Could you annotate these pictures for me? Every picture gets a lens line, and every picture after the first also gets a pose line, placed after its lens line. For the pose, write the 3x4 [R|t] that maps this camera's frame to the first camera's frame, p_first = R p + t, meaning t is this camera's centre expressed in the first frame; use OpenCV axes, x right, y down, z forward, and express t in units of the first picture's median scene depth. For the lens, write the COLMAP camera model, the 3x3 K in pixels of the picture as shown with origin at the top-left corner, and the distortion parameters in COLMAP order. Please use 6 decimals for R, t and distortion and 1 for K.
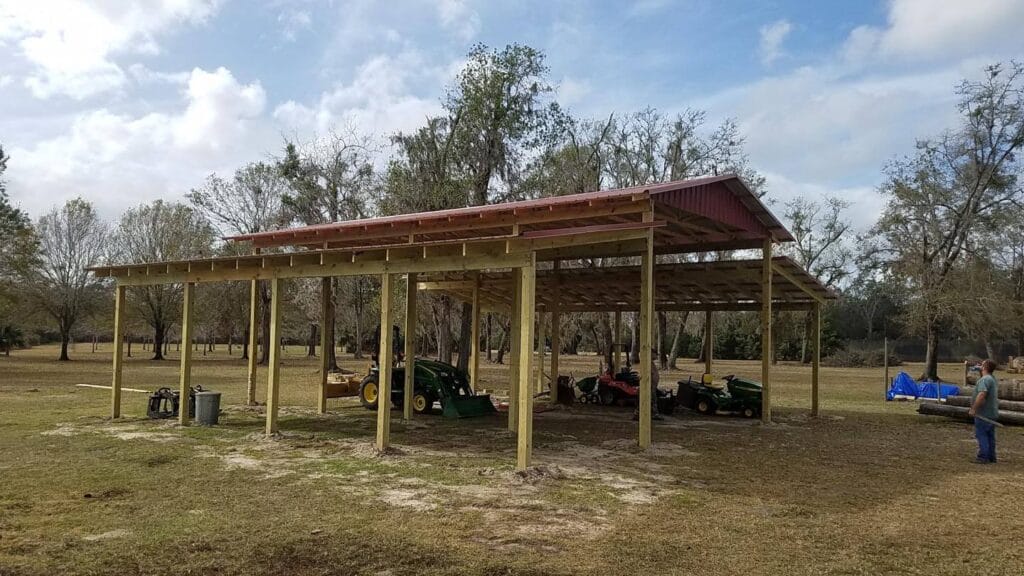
lens RADIAL K [[790.9, 0, 452.5], [0, 790.9, 301.2], [0, 0, 1]] dist [0.070426, -0.010260]
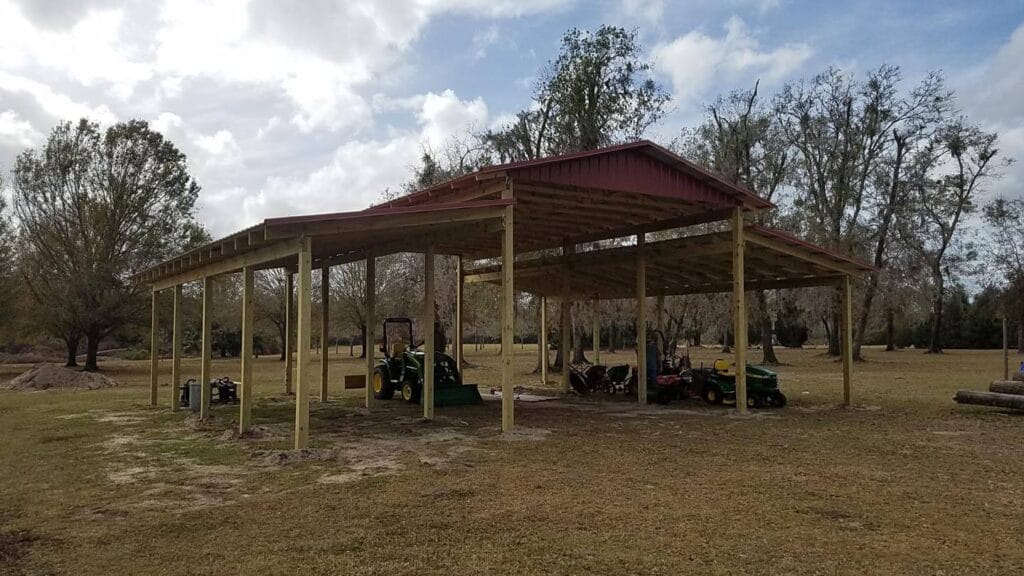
lens RADIAL K [[769.8, 0, 441.9], [0, 769.8, 294.3], [0, 0, 1]] dist [0.073934, -0.097844]
pose [[0.945167, -0.044065, -0.323600, 0.159764], [0.041365, 0.999028, -0.015219, 0.008926], [0.323956, 0.000999, 0.946072, 0.032213]]
